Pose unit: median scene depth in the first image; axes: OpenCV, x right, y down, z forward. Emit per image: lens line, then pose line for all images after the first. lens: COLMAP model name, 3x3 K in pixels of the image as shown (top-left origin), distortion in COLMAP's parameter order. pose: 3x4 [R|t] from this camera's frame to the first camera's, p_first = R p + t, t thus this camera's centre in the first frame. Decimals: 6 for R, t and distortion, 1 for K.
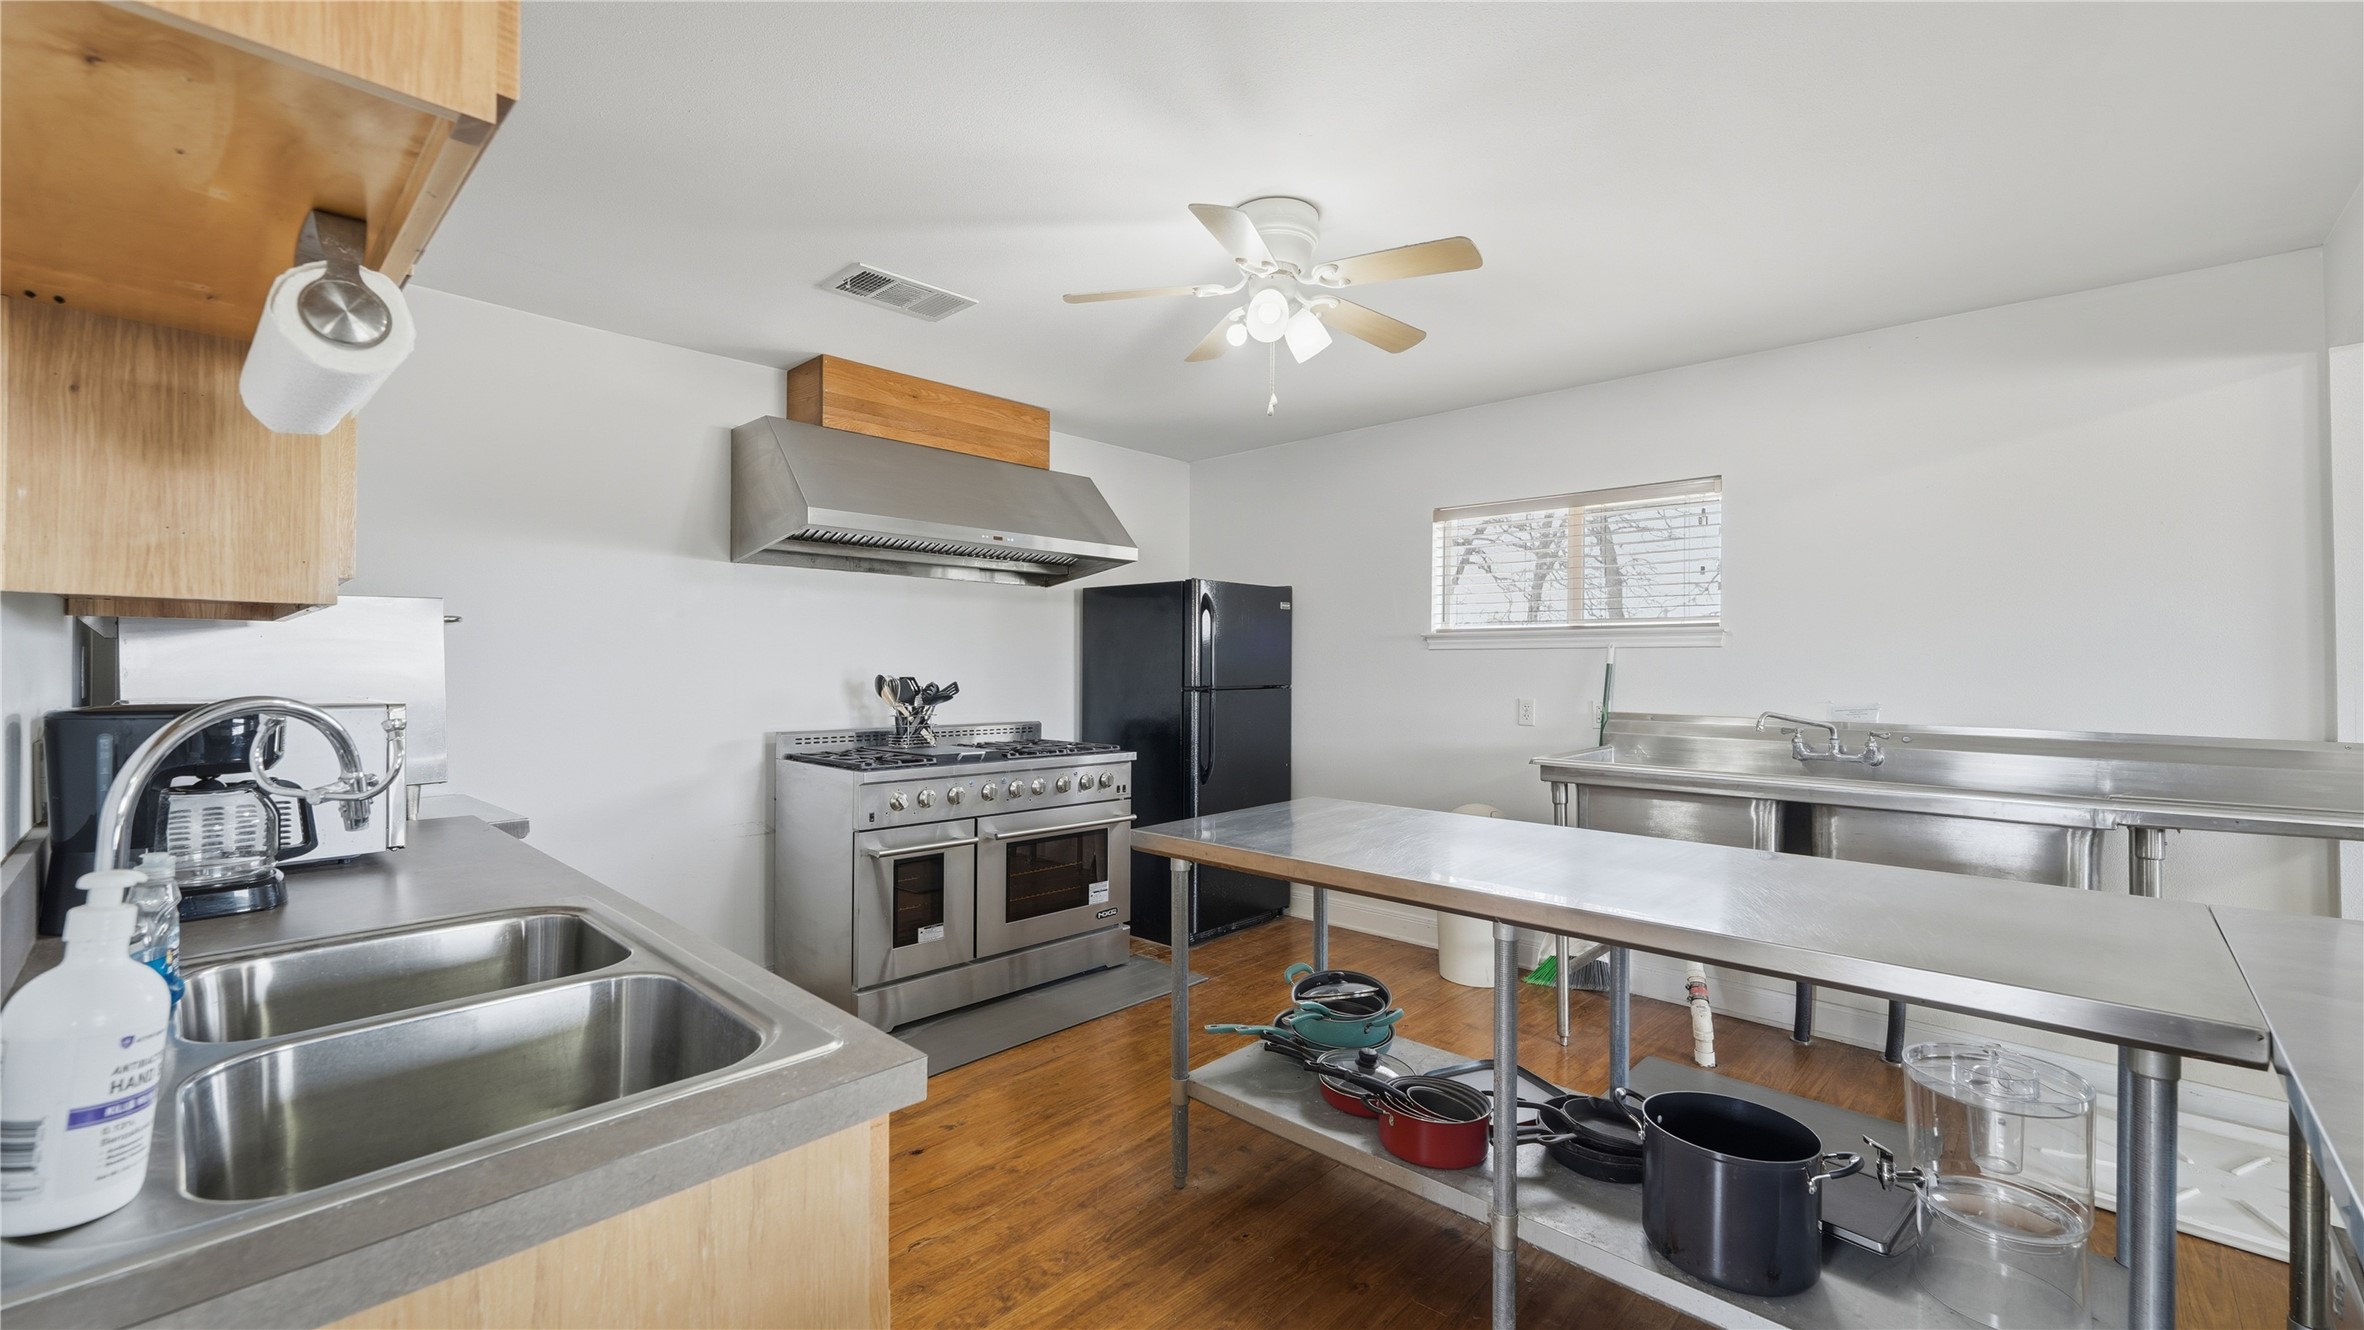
lens RADIAL K [[948.1, 0, 1180.6], [0, 948.1, 667.7], [0, 0, 1]] dist [-0.003300, -0.000455]
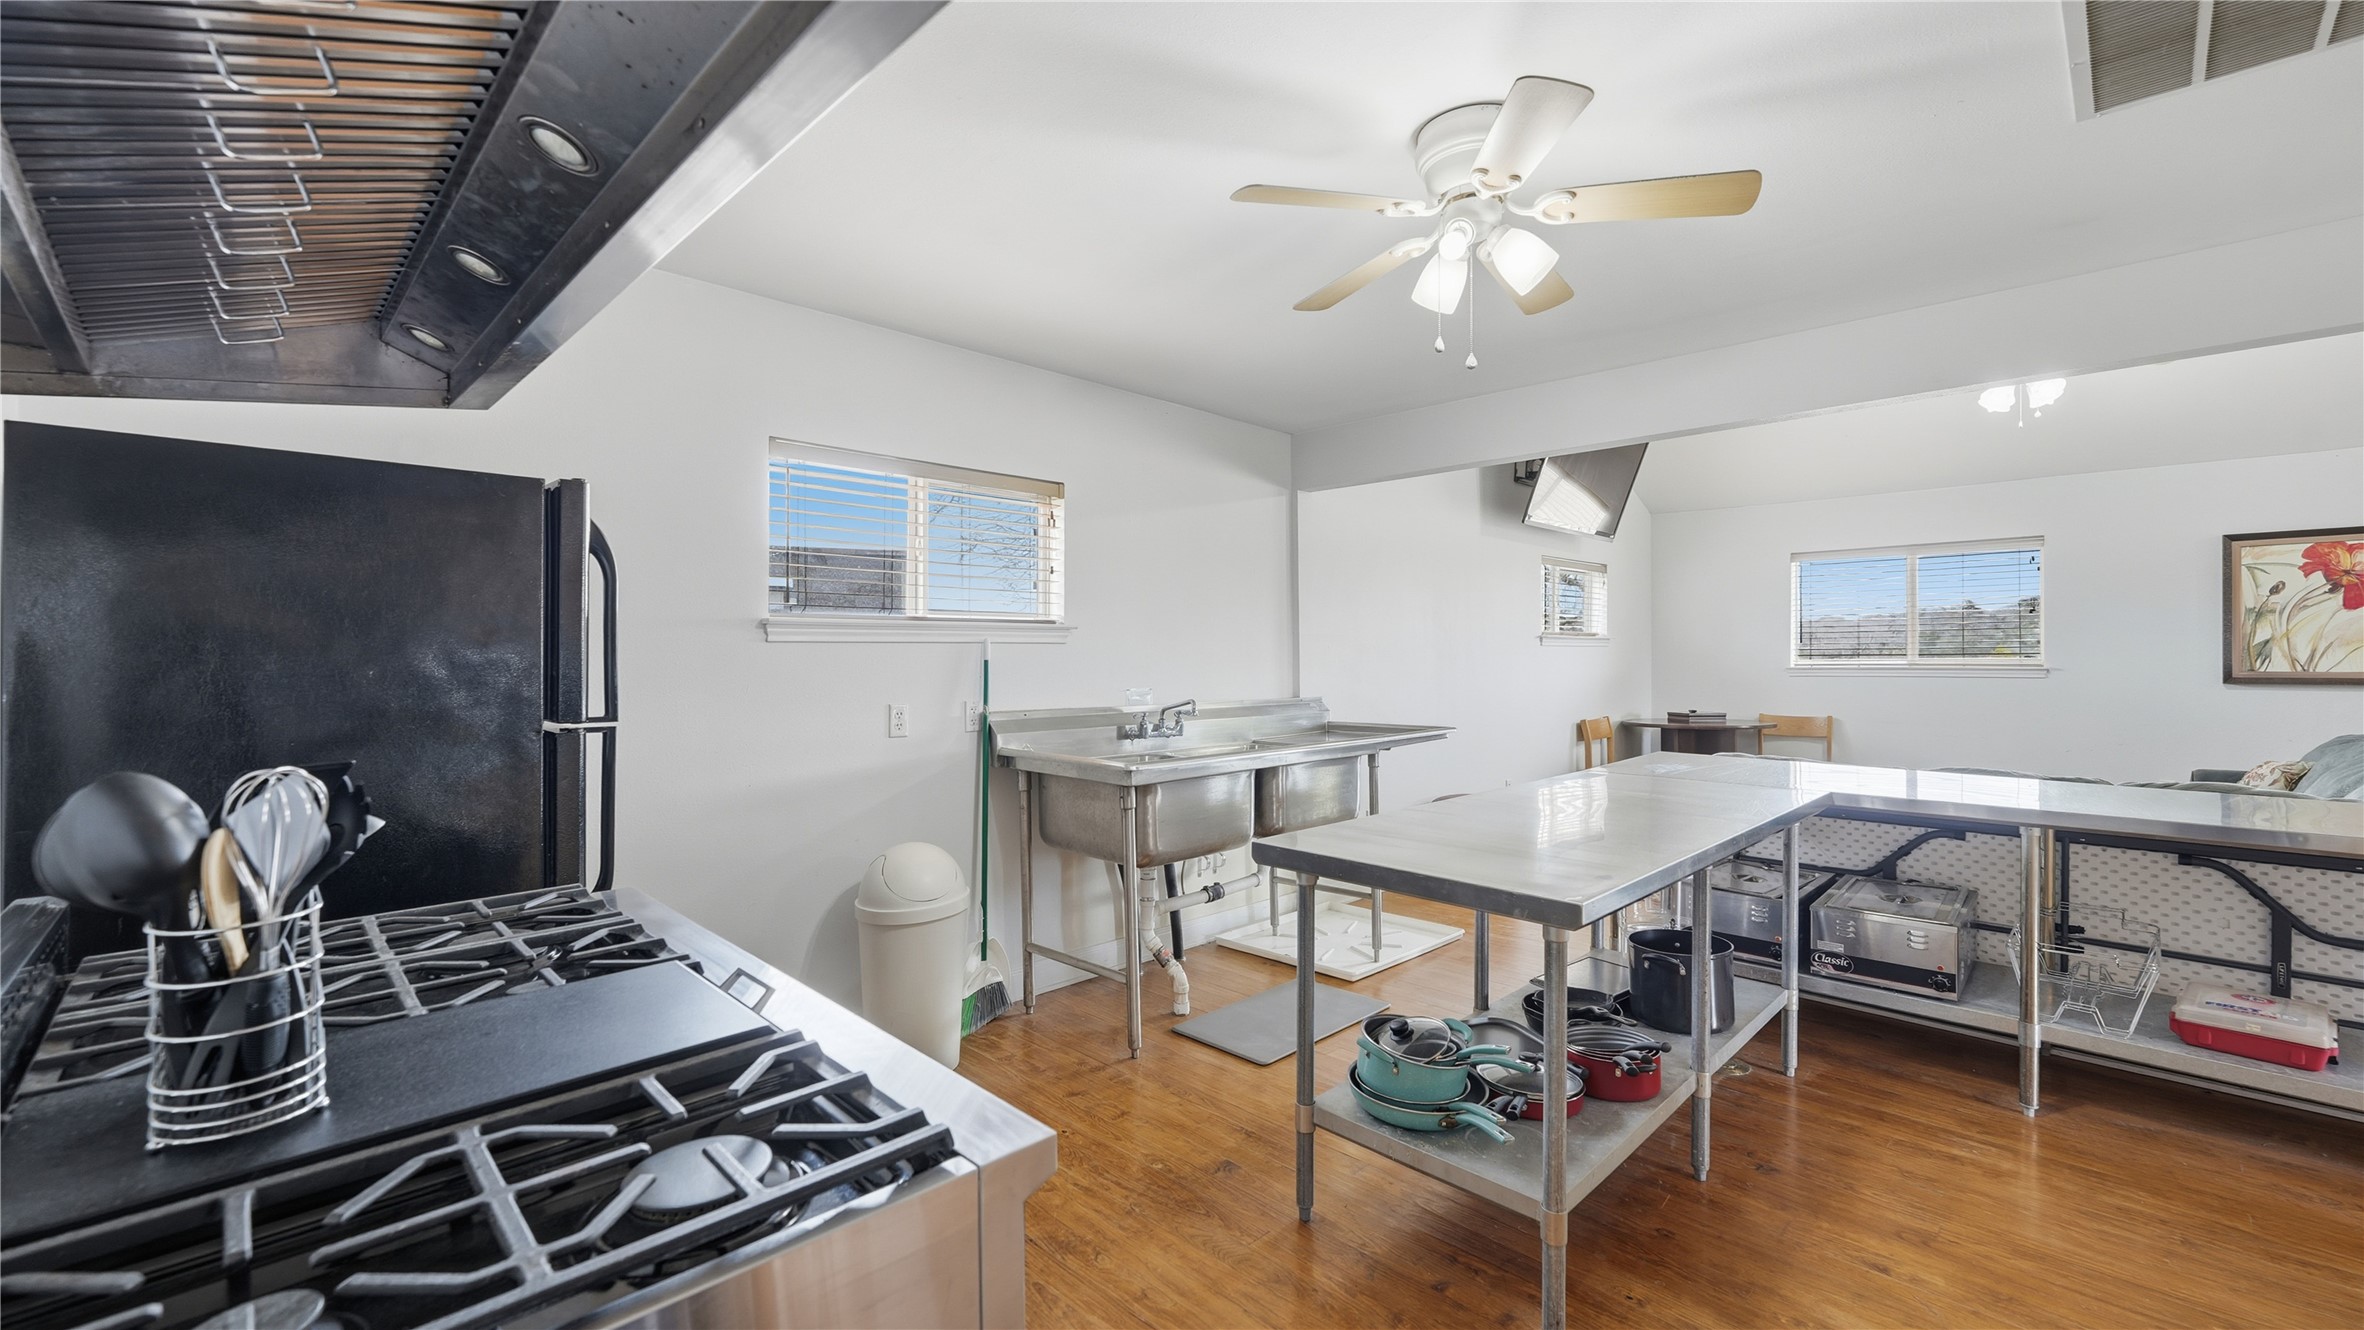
lens RADIAL K [[963.8, 0, 1182.0], [0, 963.8, 665.0], [0, 0, 1]] dist [-0.000798, -0.000085]
pose [[0.023594, -0.011647, 0.999654, -0.594528], [0.004287, 0.999924, 0.011549, -0.011959], [-0.999712, 0.004013, 0.023643, 0.974970]]
